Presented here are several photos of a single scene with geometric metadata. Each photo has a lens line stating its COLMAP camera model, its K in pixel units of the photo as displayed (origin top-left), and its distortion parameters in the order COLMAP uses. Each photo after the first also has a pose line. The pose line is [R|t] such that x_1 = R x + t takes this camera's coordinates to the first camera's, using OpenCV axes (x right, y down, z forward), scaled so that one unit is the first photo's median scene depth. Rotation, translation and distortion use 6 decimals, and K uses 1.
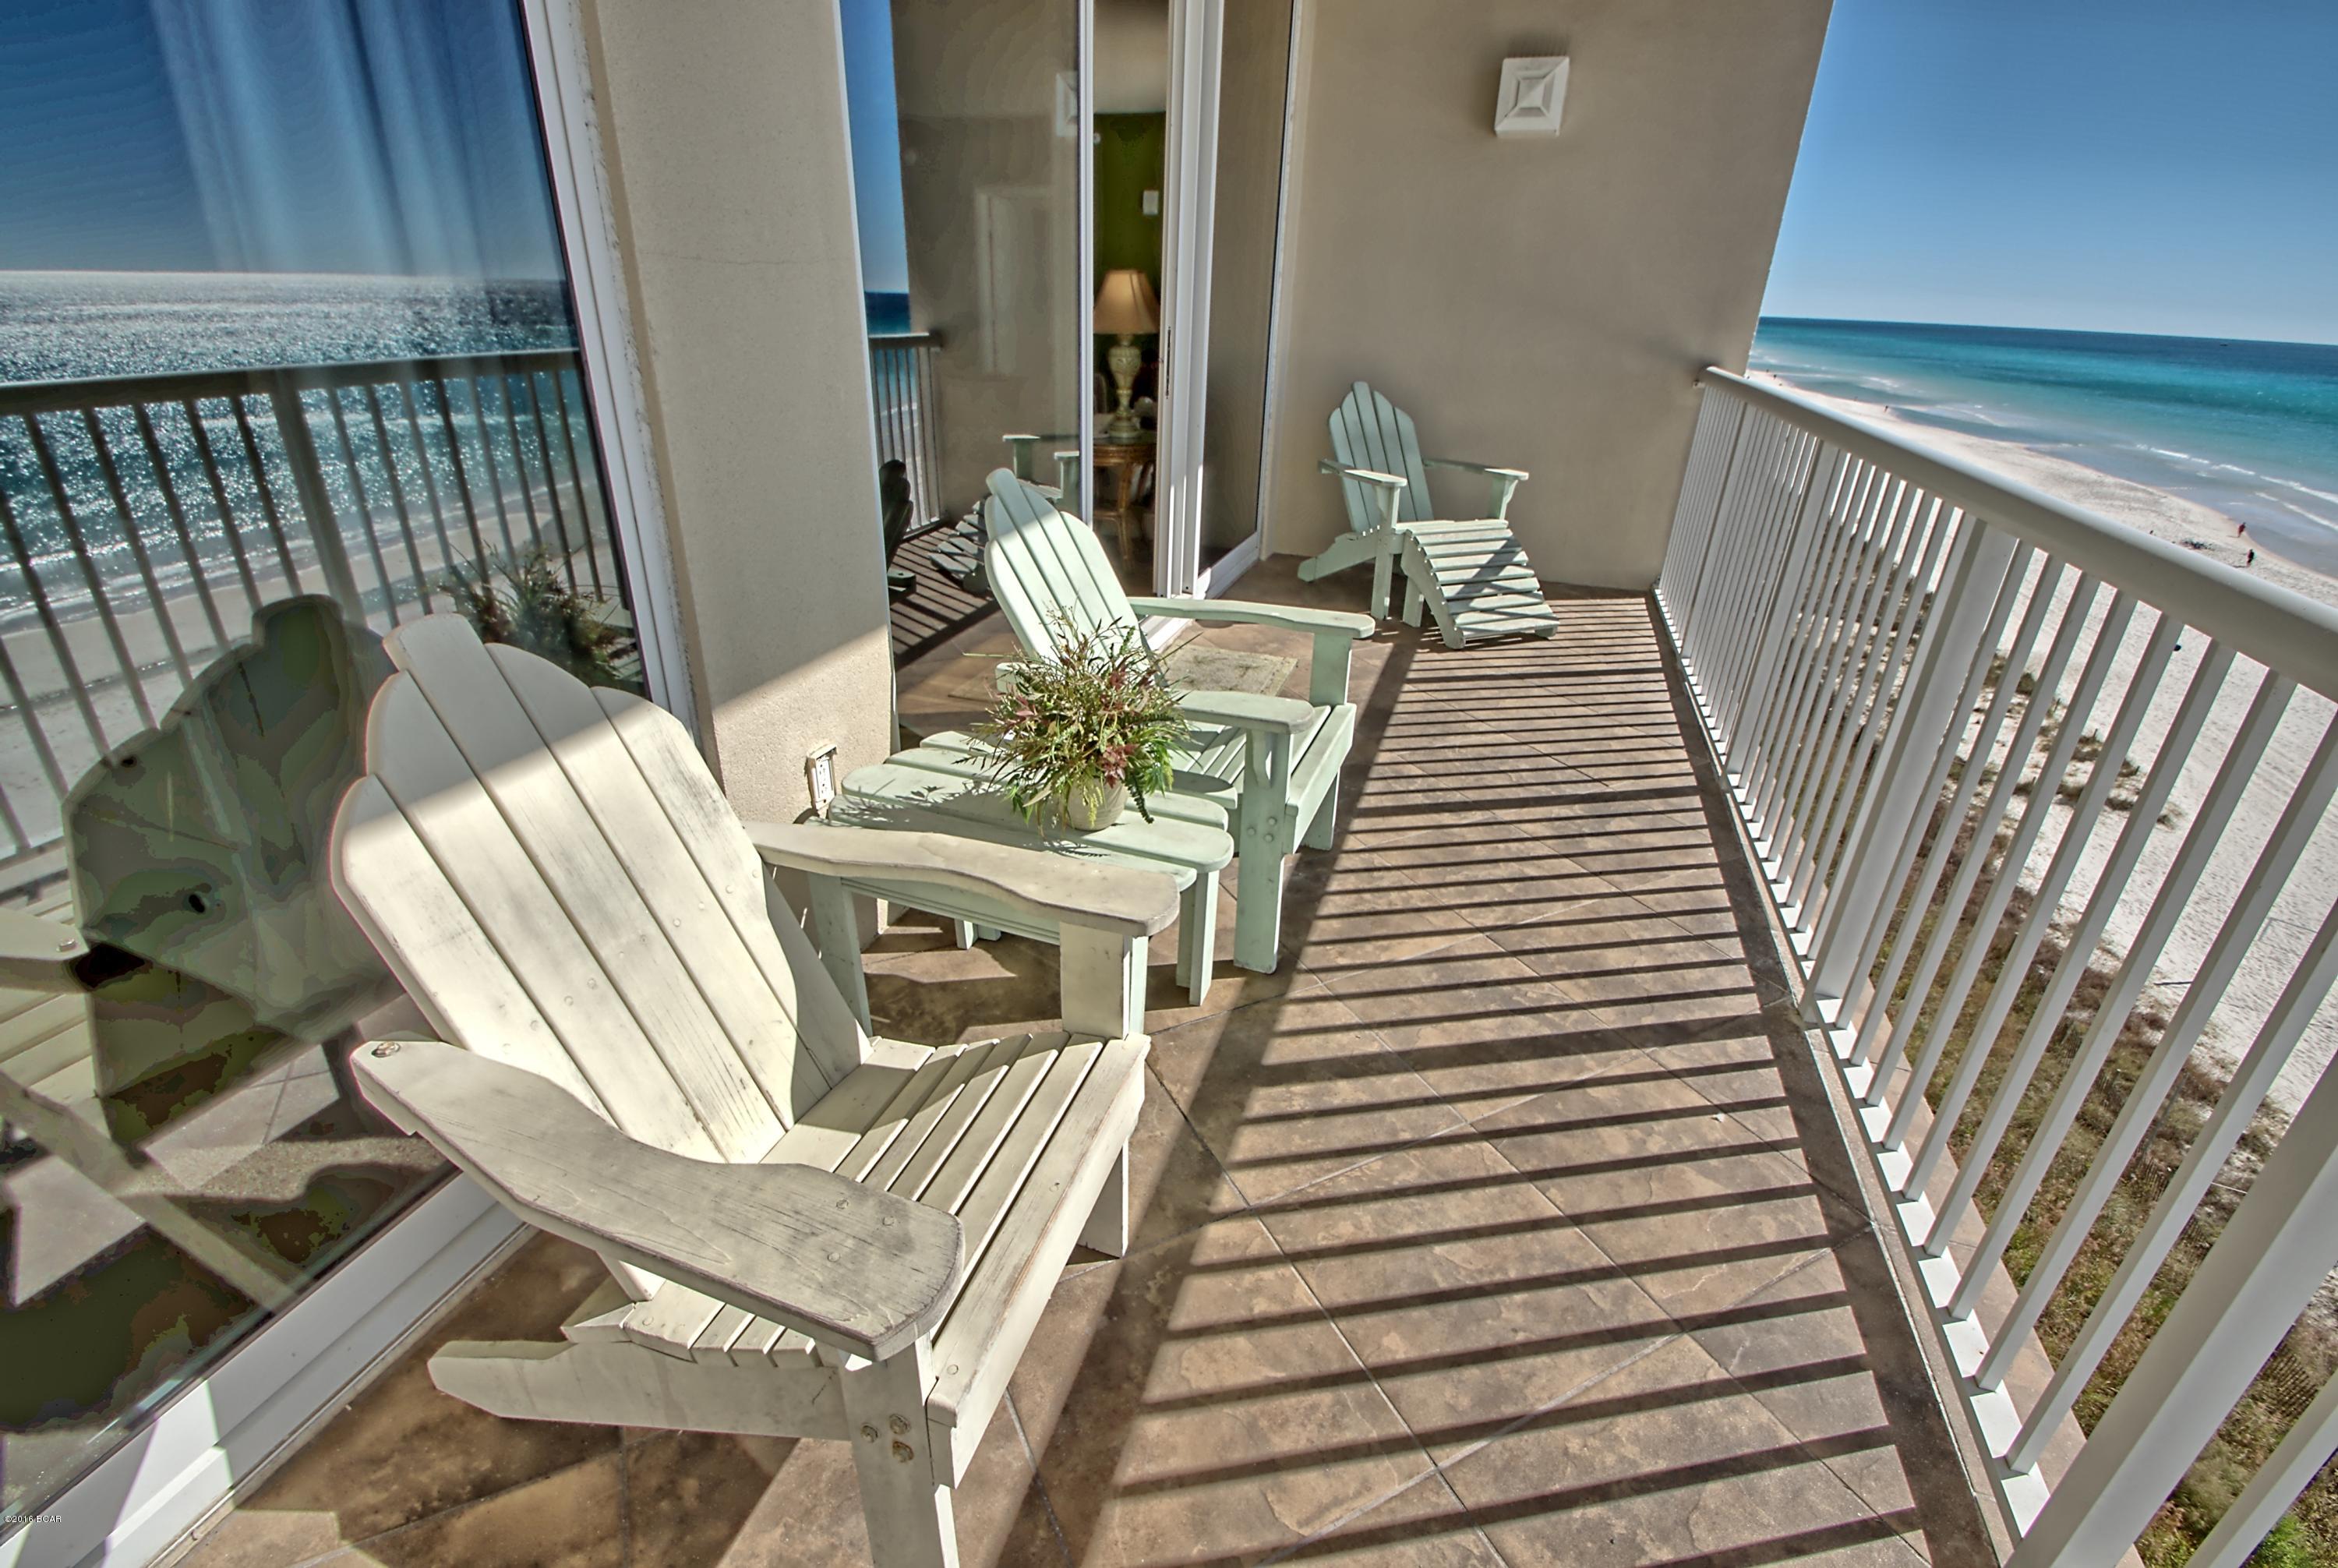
lens RADIAL K [[1040.3, 0, 1166.3], [0, 1040.3, 780.5], [0, 0, 1]] dist [0.000451, -0.000857]
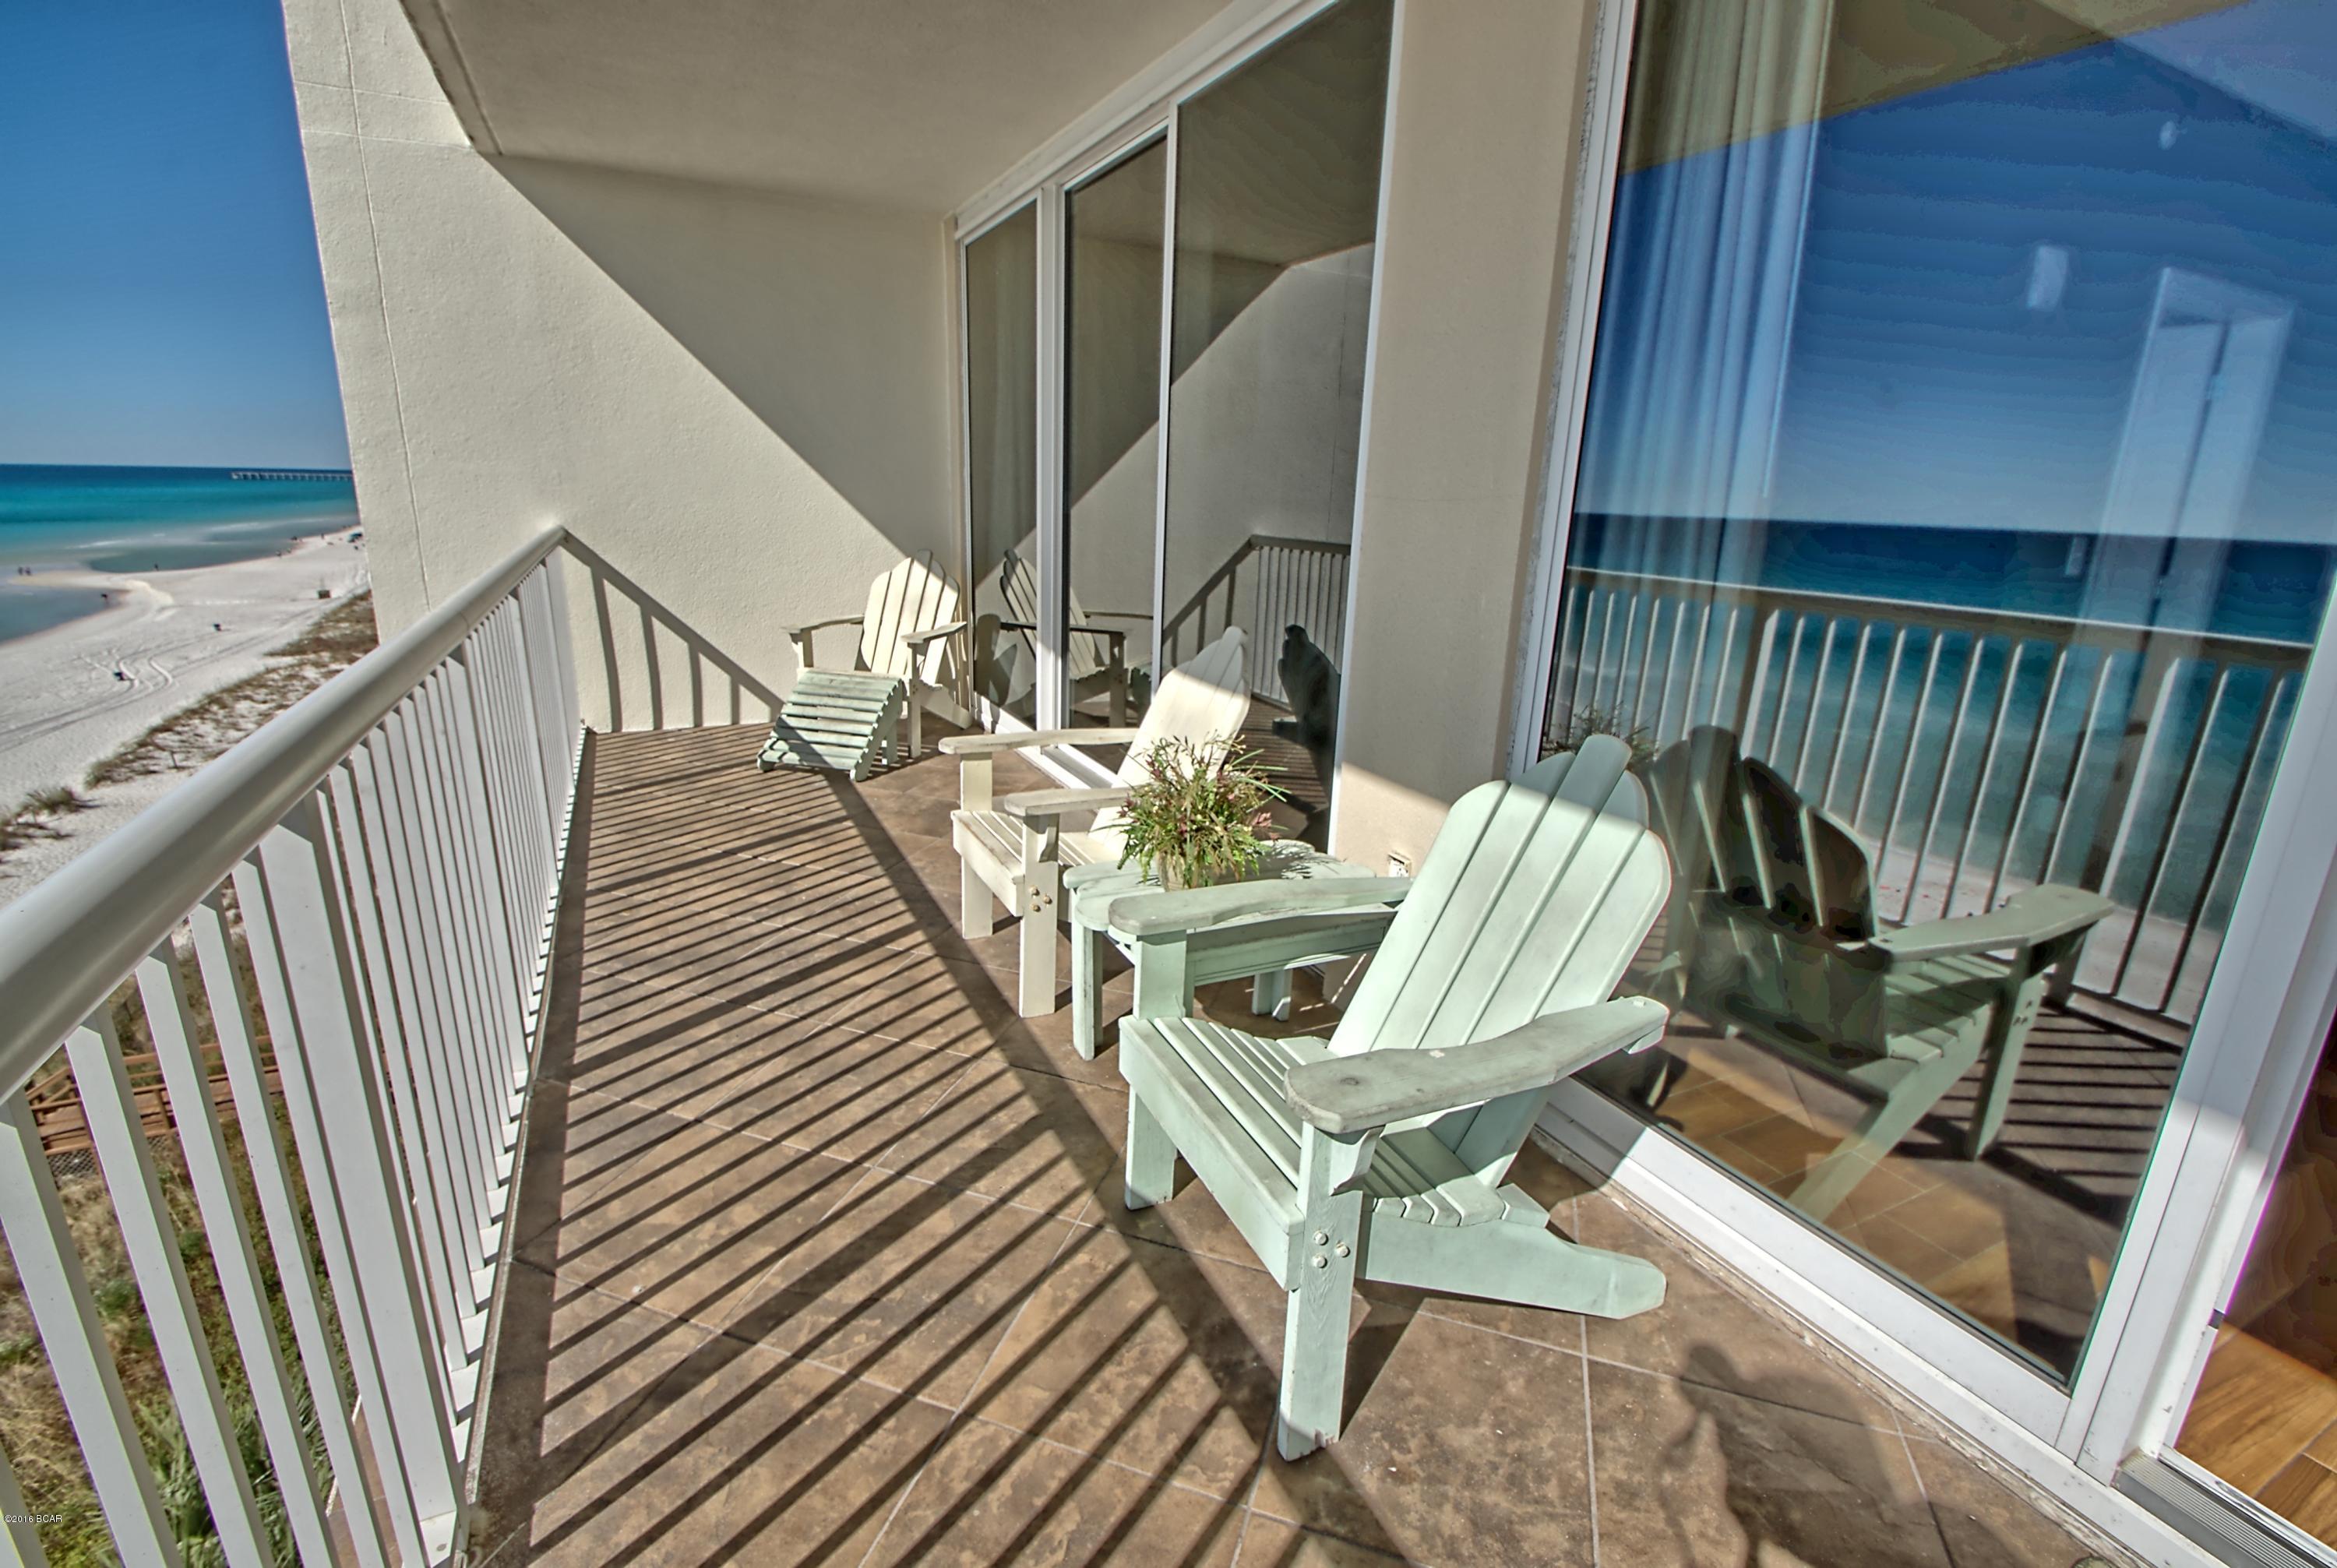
lens RADIAL K [[1039.8, 0, 1168.9], [0, 1039.8, 781.2], [0, 0, 1]] dist [0.000451, -0.000857]
pose [[-0.710861, 0.148920, -0.687386, 0.718494], [-0.341766, 0.781047, 0.522649, -0.658440], [0.614713, 0.606456, -0.504320, 1.395688]]
